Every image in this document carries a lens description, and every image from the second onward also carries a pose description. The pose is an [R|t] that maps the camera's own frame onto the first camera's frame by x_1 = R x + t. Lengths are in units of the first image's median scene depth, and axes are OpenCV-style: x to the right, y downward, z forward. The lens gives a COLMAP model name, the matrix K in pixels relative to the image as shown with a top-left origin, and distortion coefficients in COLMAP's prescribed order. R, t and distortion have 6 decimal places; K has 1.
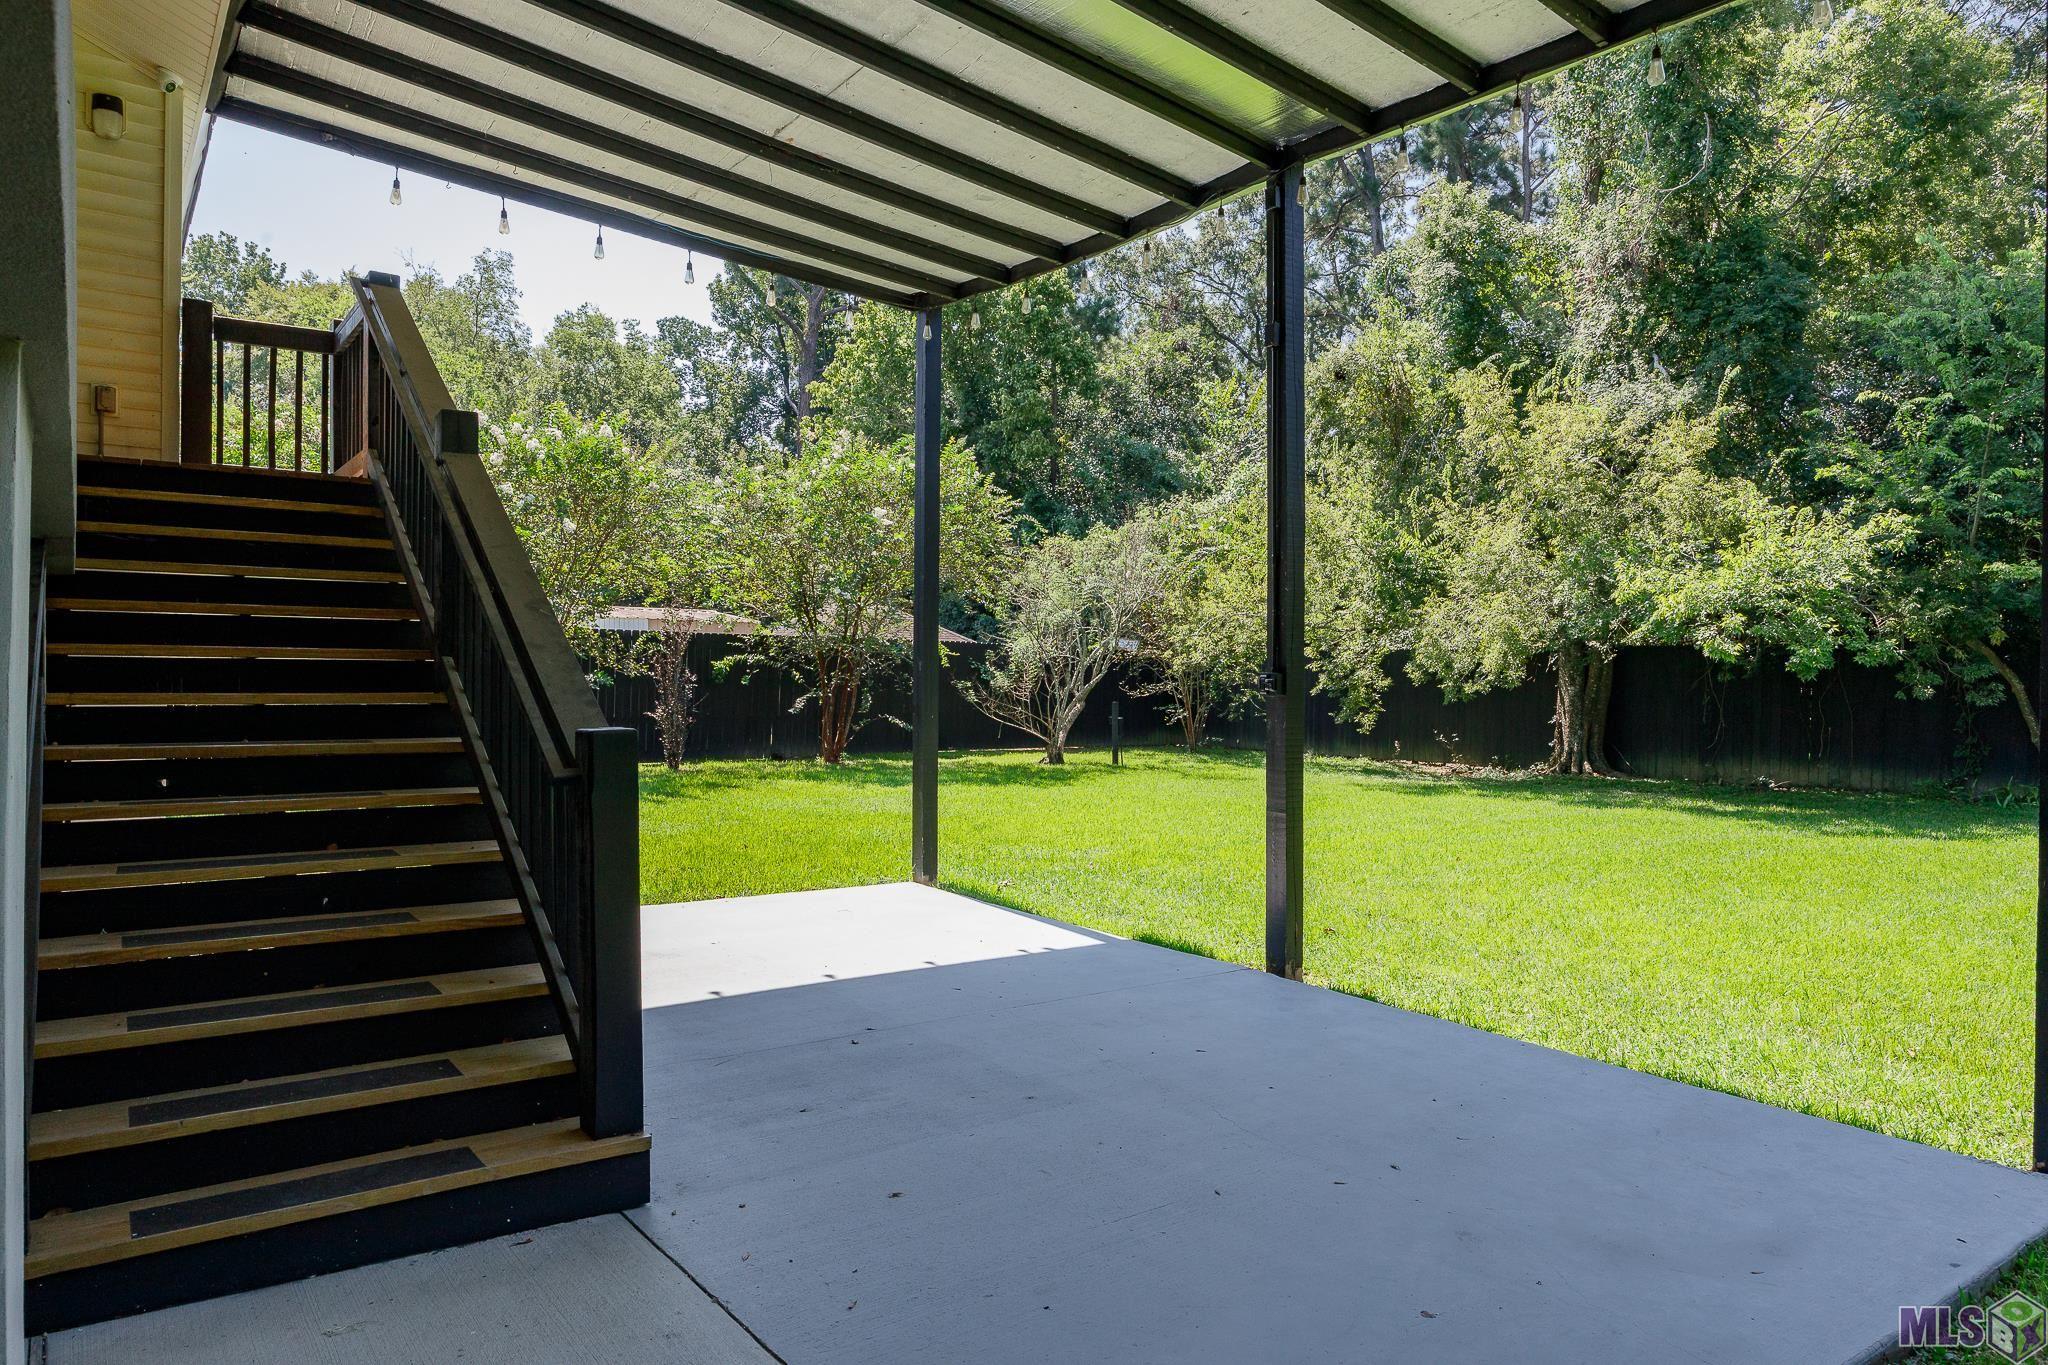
lens RADIAL K [[1335.7, 0, 1024.0], [0, 1335.7, 682.5], [0, 0, 1]] dist [-0.003884, -0.000978]
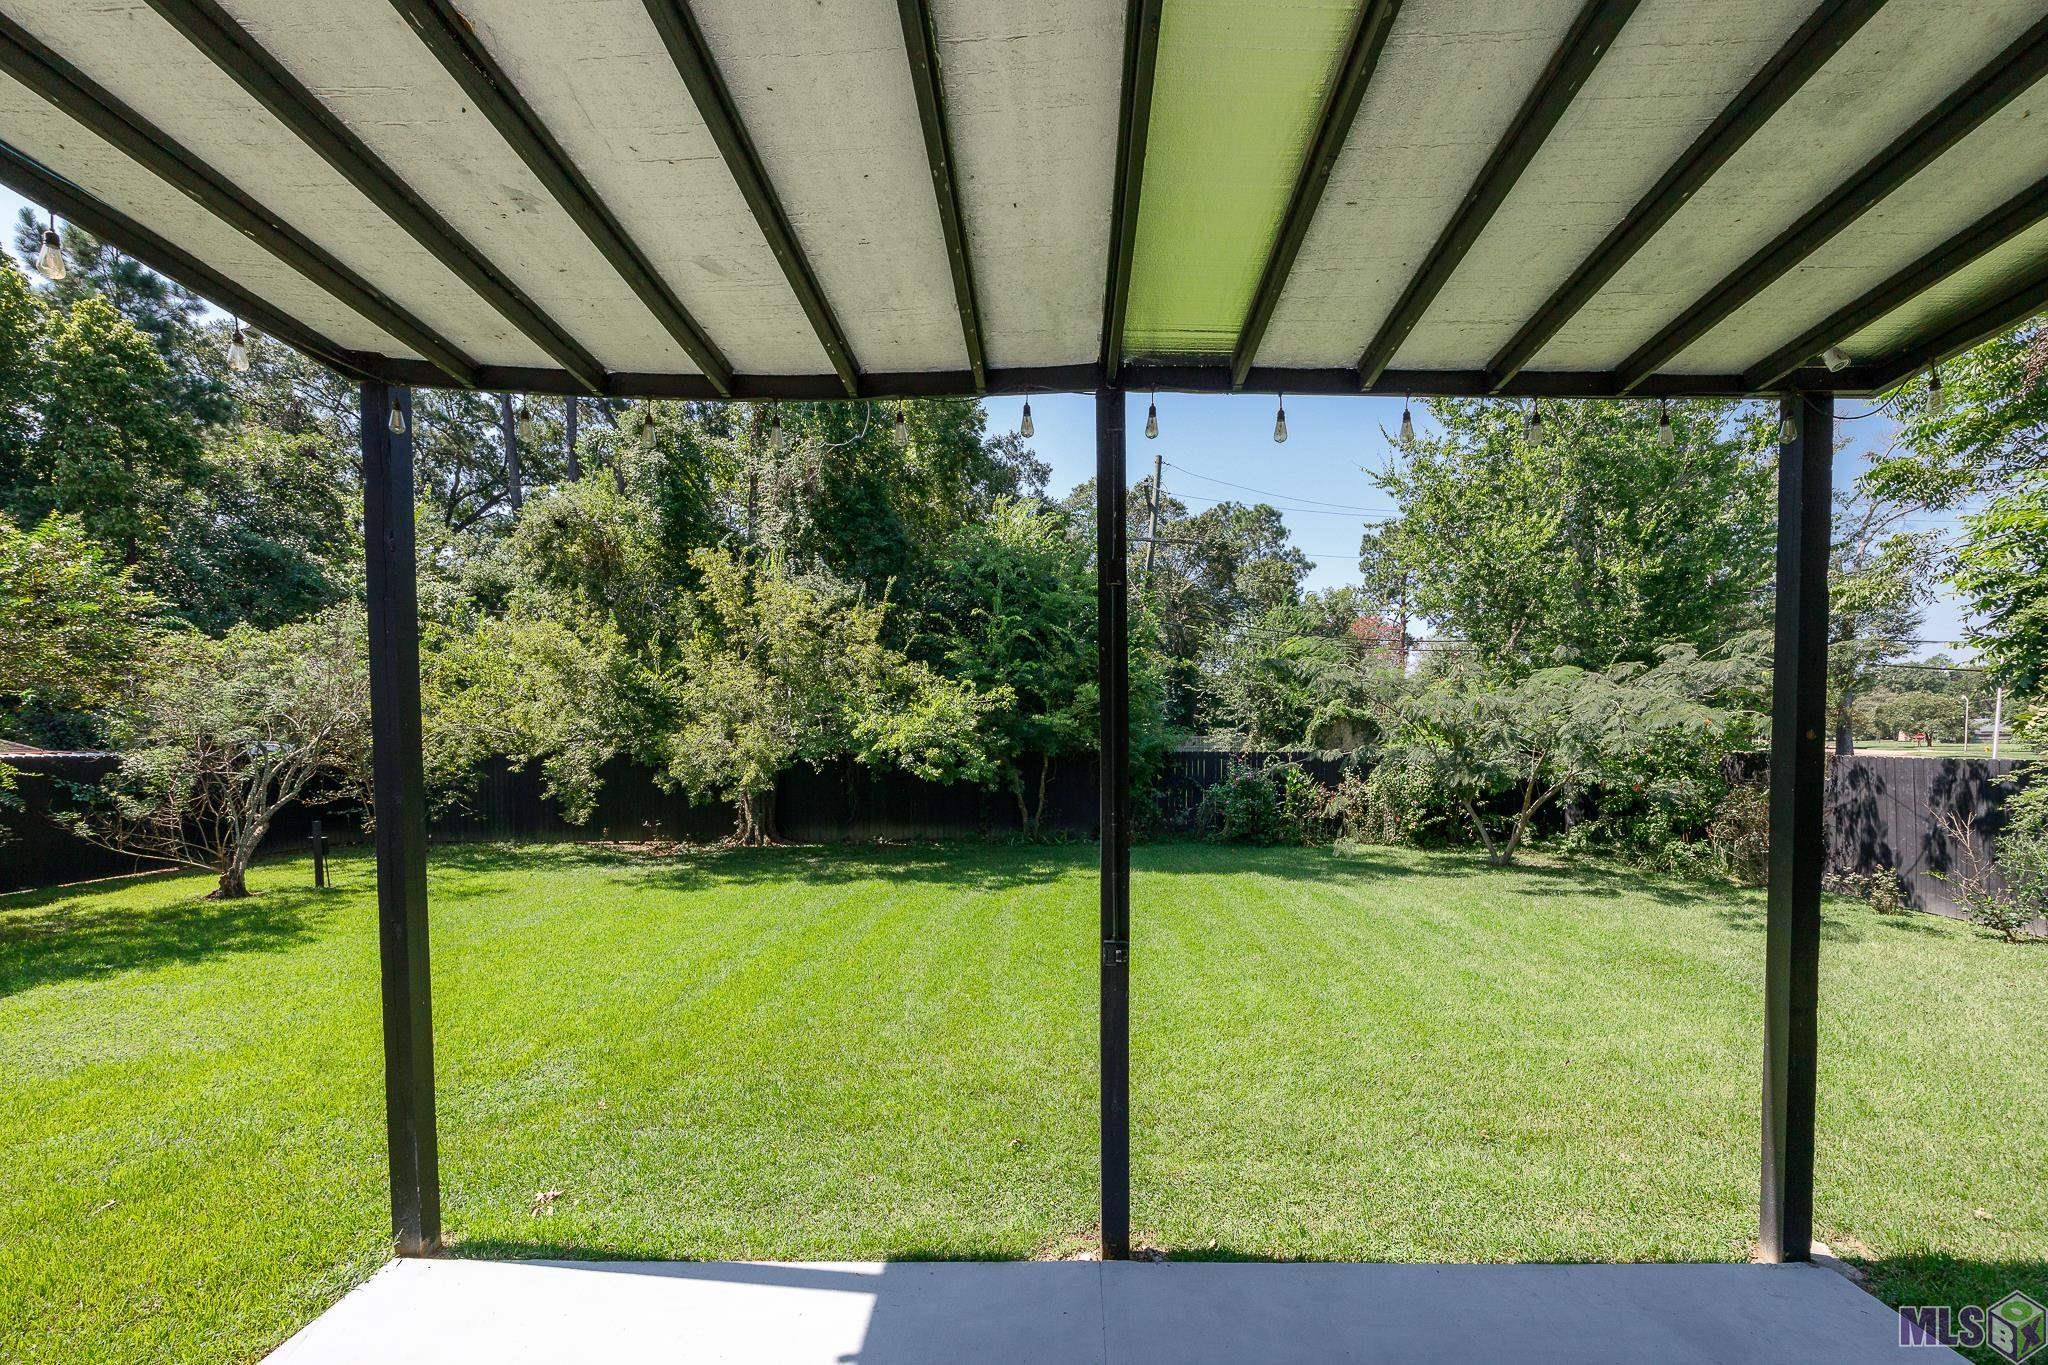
lens RADIAL K [[821.2, 0, 1014.1], [0, 821.2, 749.6], [0, 0, 1]] dist [0.002220, 0.000564]
pose [[0.598940, -0.033211, 0.800105, -0.111878], [0.007785, 0.999334, 0.035653, -0.058874], [-0.800756, -0.015125, 0.598800, 0.261985]]
